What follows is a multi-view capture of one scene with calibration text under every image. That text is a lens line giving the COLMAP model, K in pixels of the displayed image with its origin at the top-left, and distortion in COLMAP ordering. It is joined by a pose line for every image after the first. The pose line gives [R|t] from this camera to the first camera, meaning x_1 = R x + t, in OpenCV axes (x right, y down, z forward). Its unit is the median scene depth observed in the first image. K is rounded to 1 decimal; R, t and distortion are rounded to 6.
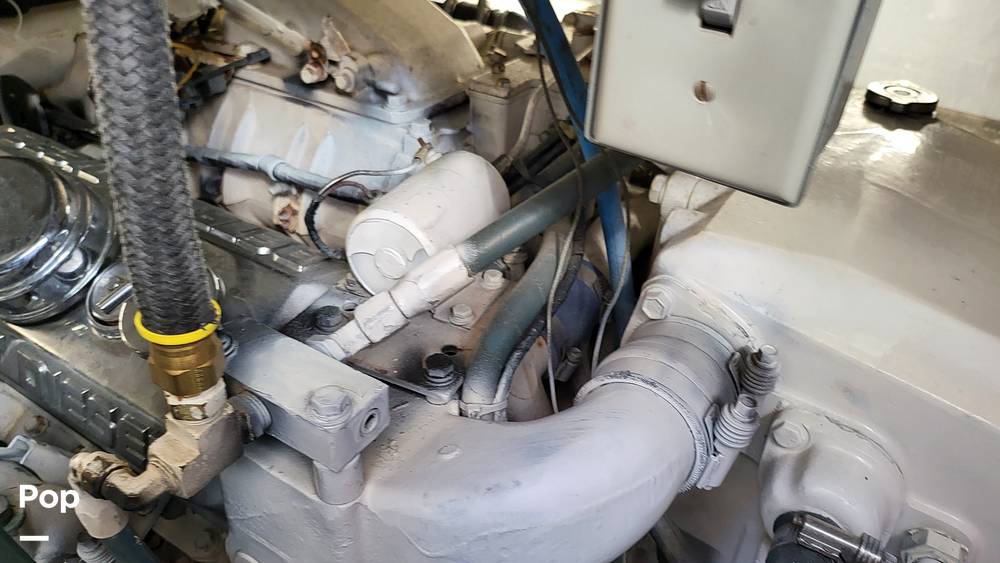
lens RADIAL K [[714.9, 0, 510.3], [0, 714.9, 279.4], [0, 0, 1]] dist [0.038542, -0.046229]
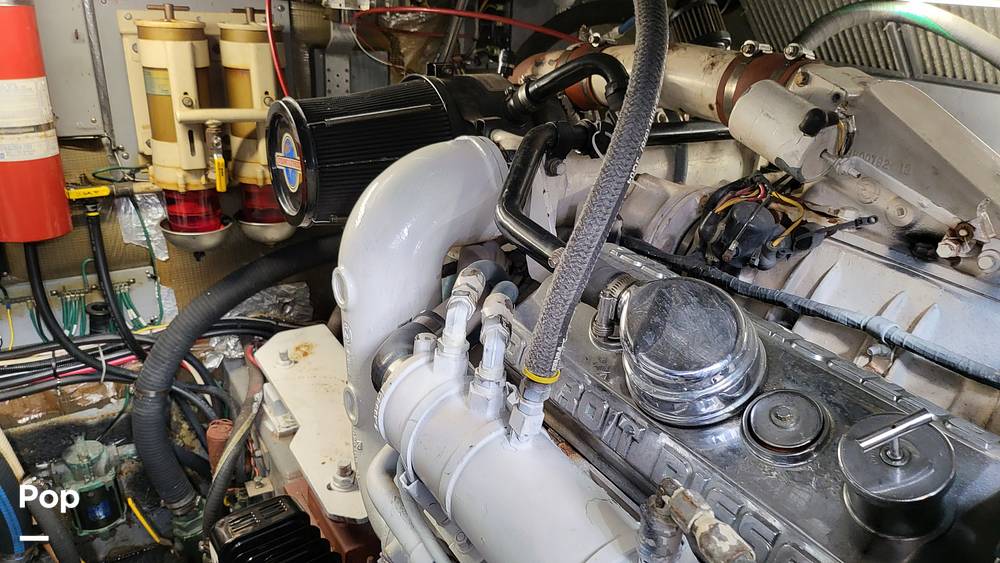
lens RADIAL K [[714.9, 0, 527.2], [0, 714.9, 289.1], [0, 0, 1]] dist [0.038542, -0.046229]
pose [[0.913221, 0.187230, -0.361901, -0.681756], [-0.250791, 0.958287, -0.137076, 0.090523], [0.321140, 0.215943, 0.922083, -0.193606]]
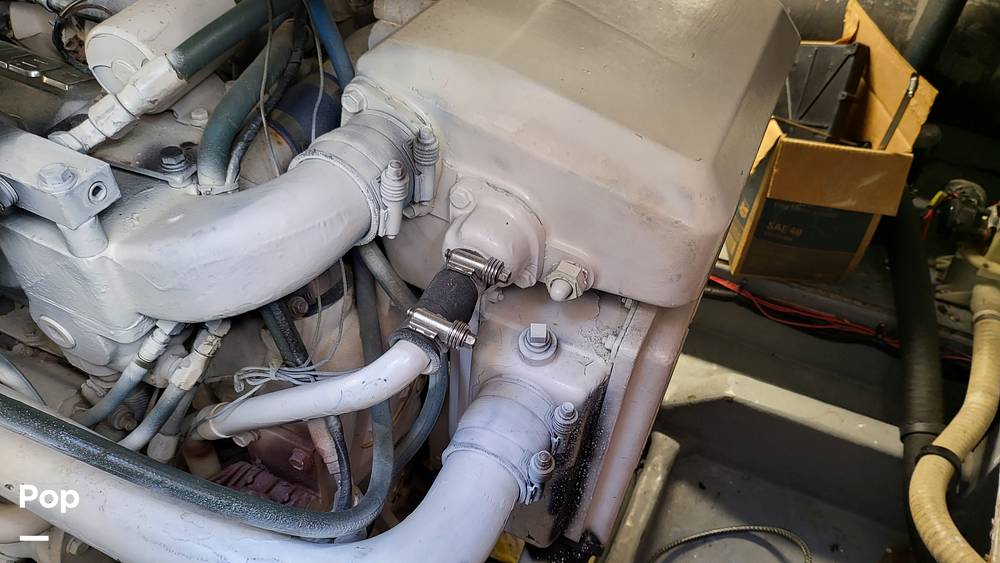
lens RADIAL K [[714.9, 0, 523.7], [0, 714.9, 298.8], [0, 0, 1]] dist [0.038542, -0.046229]
pose [[0.991979, -0.068449, 0.106265, 0.354943], [0.043008, 0.973302, 0.225462, 0.105611], [-0.118861, -0.219084, 0.968439, -0.341772]]
